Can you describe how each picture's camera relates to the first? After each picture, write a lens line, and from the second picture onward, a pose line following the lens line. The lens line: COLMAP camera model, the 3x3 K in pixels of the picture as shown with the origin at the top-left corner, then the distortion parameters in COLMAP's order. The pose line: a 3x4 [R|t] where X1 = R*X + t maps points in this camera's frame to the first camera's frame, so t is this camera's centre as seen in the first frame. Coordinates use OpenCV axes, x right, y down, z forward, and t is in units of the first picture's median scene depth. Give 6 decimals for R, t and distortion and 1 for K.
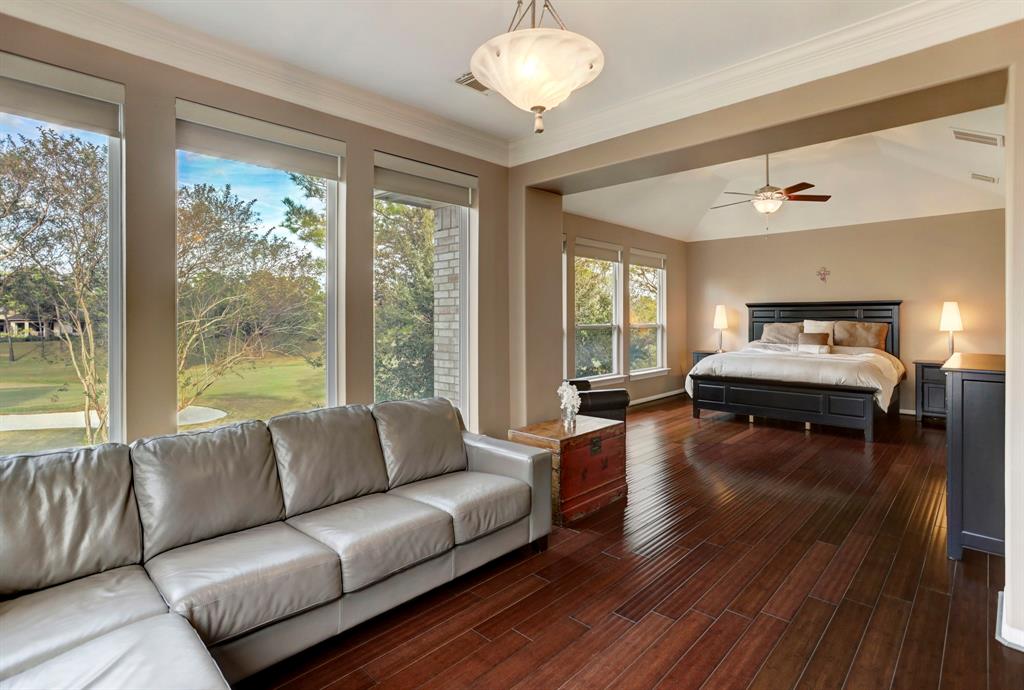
lens RADIAL K [[501.5, 0, 536.3], [0, 501.5, 318.4], [0, 0, 1]] dist [0.000734, 0.000767]
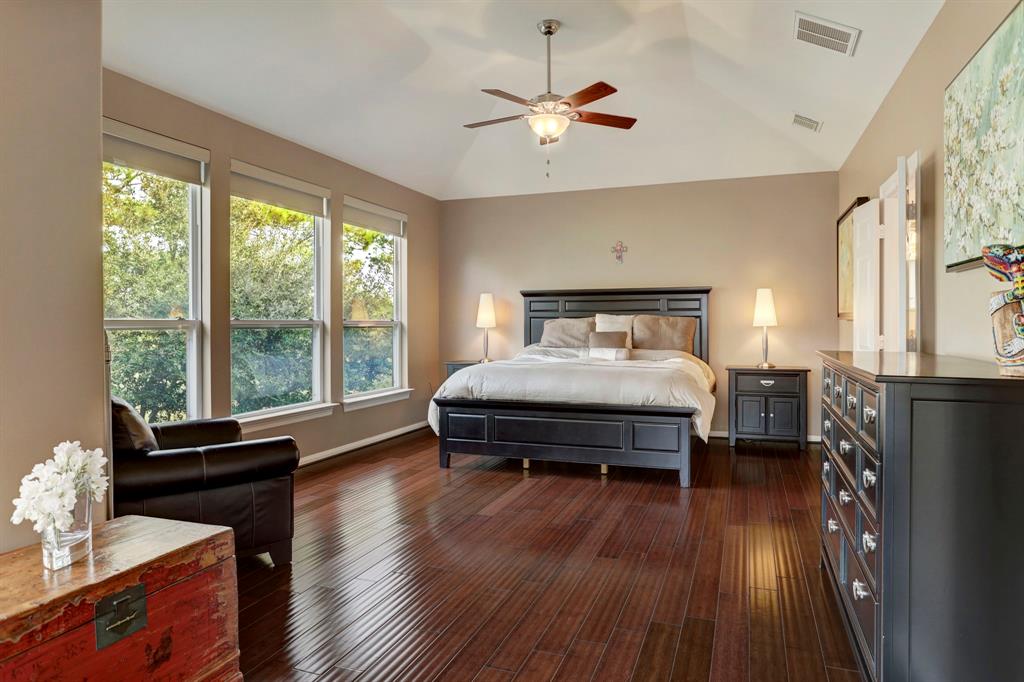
lens RADIAL K [[627.4, 0, 512.0], [0, 627.4, 341.0], [0, 0, 1]] dist [-0.001036, -0.000244]
pose [[0.932106, -0.012019, 0.361987, 0.110398], [0.002996, 0.999671, 0.025478, 0.020545], [-0.362174, -0.022664, 0.931835, 0.234218]]
